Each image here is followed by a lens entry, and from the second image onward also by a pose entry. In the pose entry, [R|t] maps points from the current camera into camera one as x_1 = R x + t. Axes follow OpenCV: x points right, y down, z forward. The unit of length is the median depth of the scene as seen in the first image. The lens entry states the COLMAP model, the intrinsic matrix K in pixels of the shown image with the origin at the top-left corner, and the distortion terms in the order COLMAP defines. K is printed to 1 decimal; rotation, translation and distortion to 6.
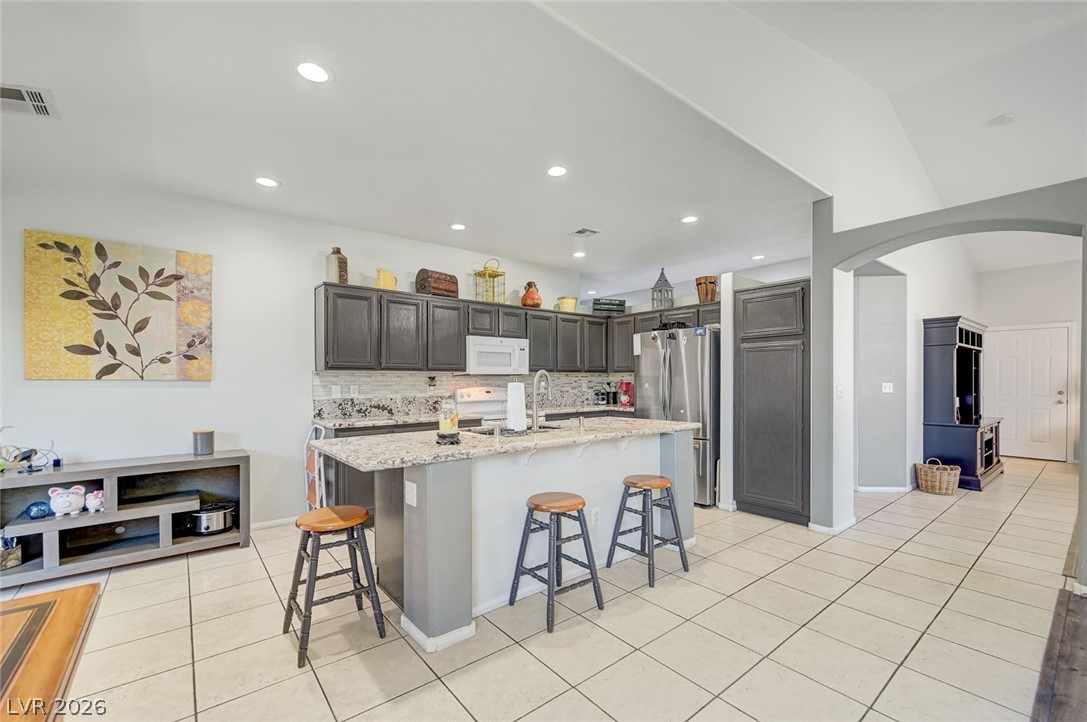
lens RADIAL K [[452.3, 0, 550.5], [0, 452.3, 379.9], [0, 0, 1]] dist [-0.000373, 0.000108]
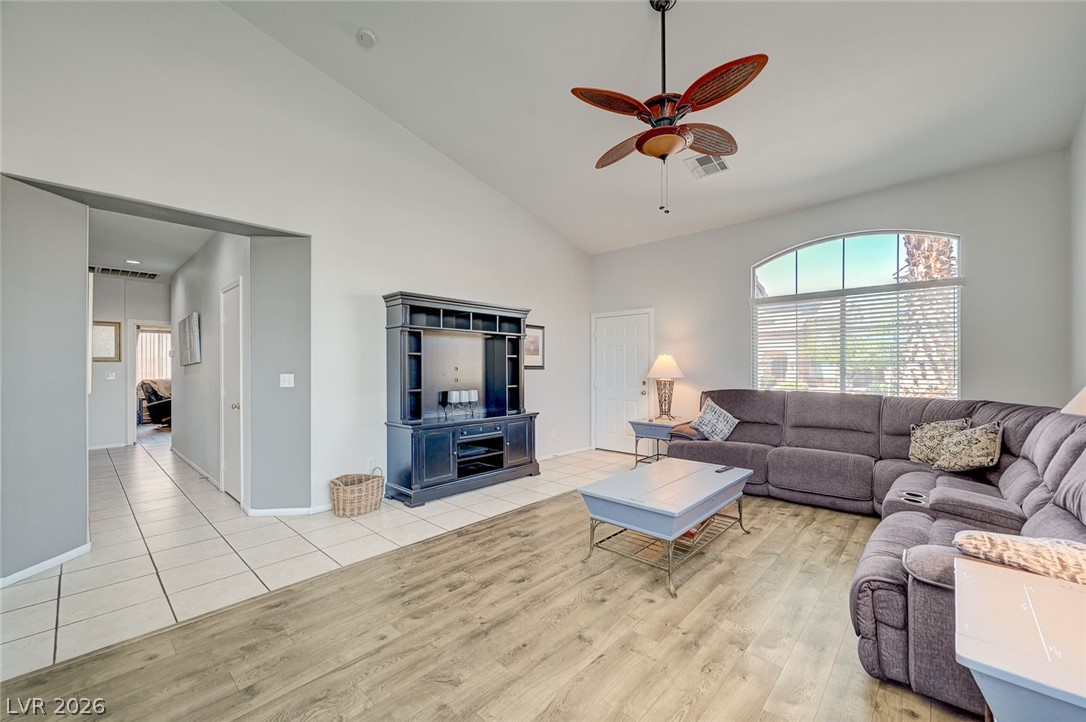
lens RADIAL K [[428.5, 0, 545.5], [0, 428.5, 365.1], [0, 0, 1]] dist [-0.002098, -0.000199]
pose [[0.989009, -0.002934, 0.147827, 1.141215], [0.004914, 0.999903, -0.013031, 0.002302], [-0.147774, 0.013614, 0.988927, 0.215533]]
